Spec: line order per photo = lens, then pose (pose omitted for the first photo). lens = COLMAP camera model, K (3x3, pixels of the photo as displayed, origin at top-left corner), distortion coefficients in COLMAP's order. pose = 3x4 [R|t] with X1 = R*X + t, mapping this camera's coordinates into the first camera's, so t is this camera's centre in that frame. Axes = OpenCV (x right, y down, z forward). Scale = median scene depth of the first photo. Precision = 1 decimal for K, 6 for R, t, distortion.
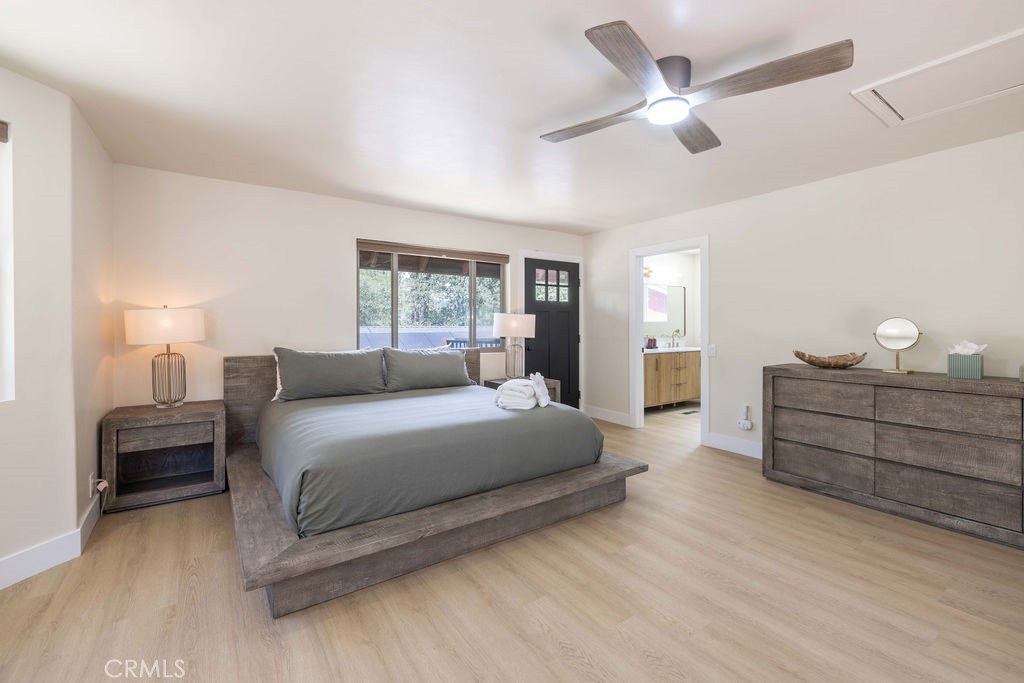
lens RADIAL K [[429.7, 0, 507.5], [0, 429.7, 338.0], [0, 0, 1]] dist [0.000473, 0.000159]
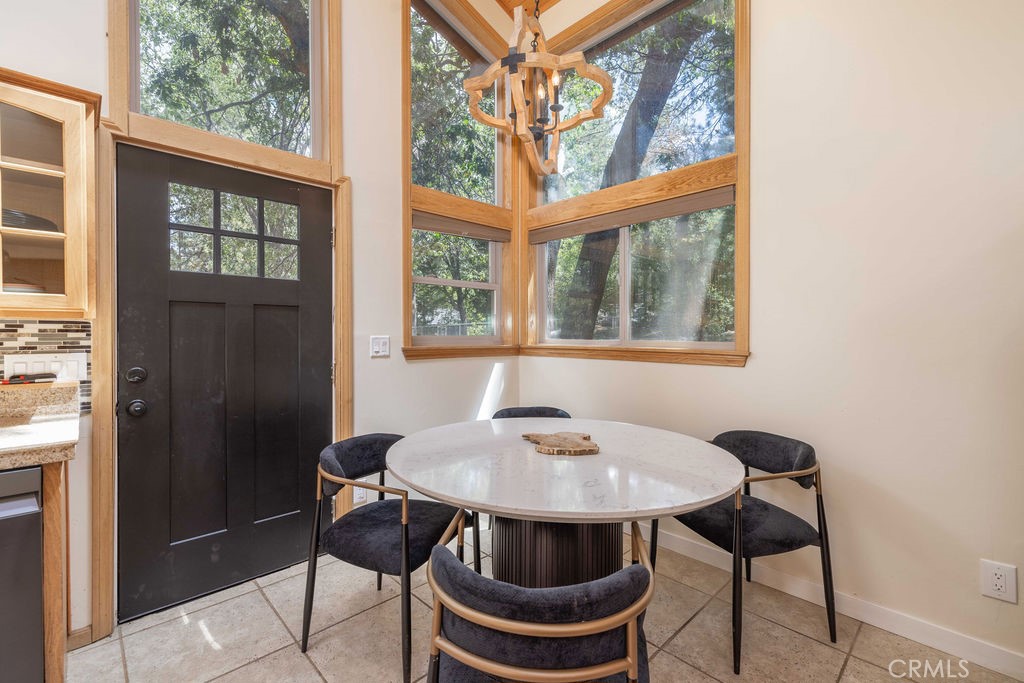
lens RADIAL K [[449.5, 0, 512.0], [0, 449.5, 341.5], [0, 0, 1]] dist [0.000655, 0.000118]
pose [[0.988244, 0.005350, 0.152794, 0.283703], [-0.004098, 0.999955, -0.008509, -0.025018], [-0.152833, 0.007783, 0.988221, 0.566640]]
